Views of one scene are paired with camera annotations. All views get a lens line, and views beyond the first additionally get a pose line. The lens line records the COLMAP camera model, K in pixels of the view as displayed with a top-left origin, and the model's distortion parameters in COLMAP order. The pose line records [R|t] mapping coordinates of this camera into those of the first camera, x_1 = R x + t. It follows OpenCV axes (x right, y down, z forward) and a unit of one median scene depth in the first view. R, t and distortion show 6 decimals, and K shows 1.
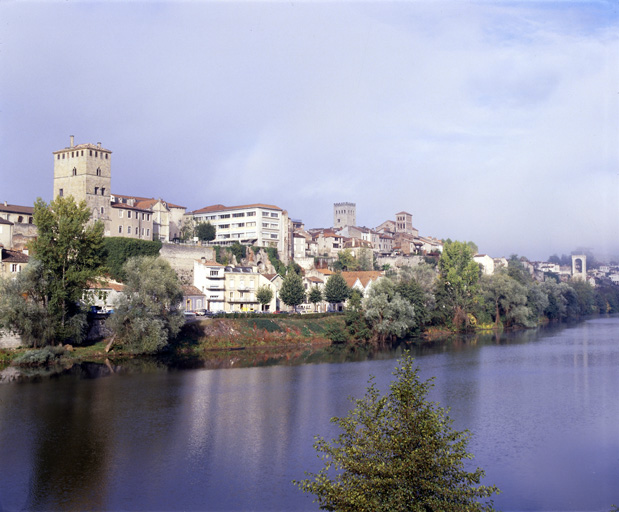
lens RADIAL K [[804.3, 0, 309.5], [0, 804.3, 256.0], [0, 0, 1]] dist [-0.079607, 0.001596]
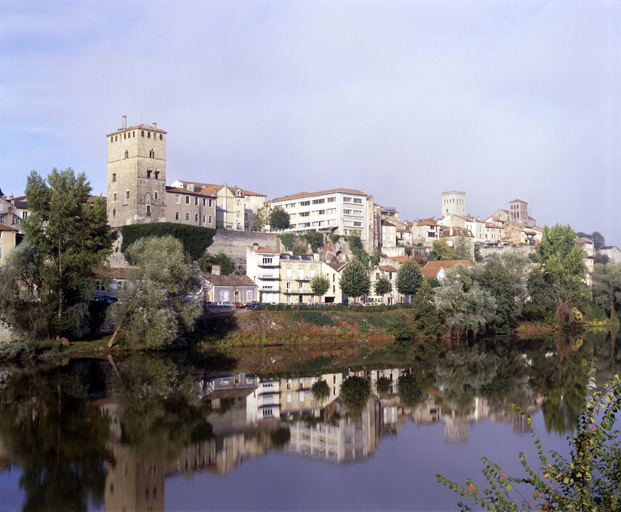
lens RADIAL K [[808.3, 0, 310.5], [0, 808.3, 256.0], [0, 0, 1]] dist [-0.070005, -0.002676]
pose [[0.986343, -0.010136, -0.164390, 0.068884], [0.010179, 0.999948, -0.000576, 0.015239], [0.164388, -0.001105, 0.986395, 0.109660]]
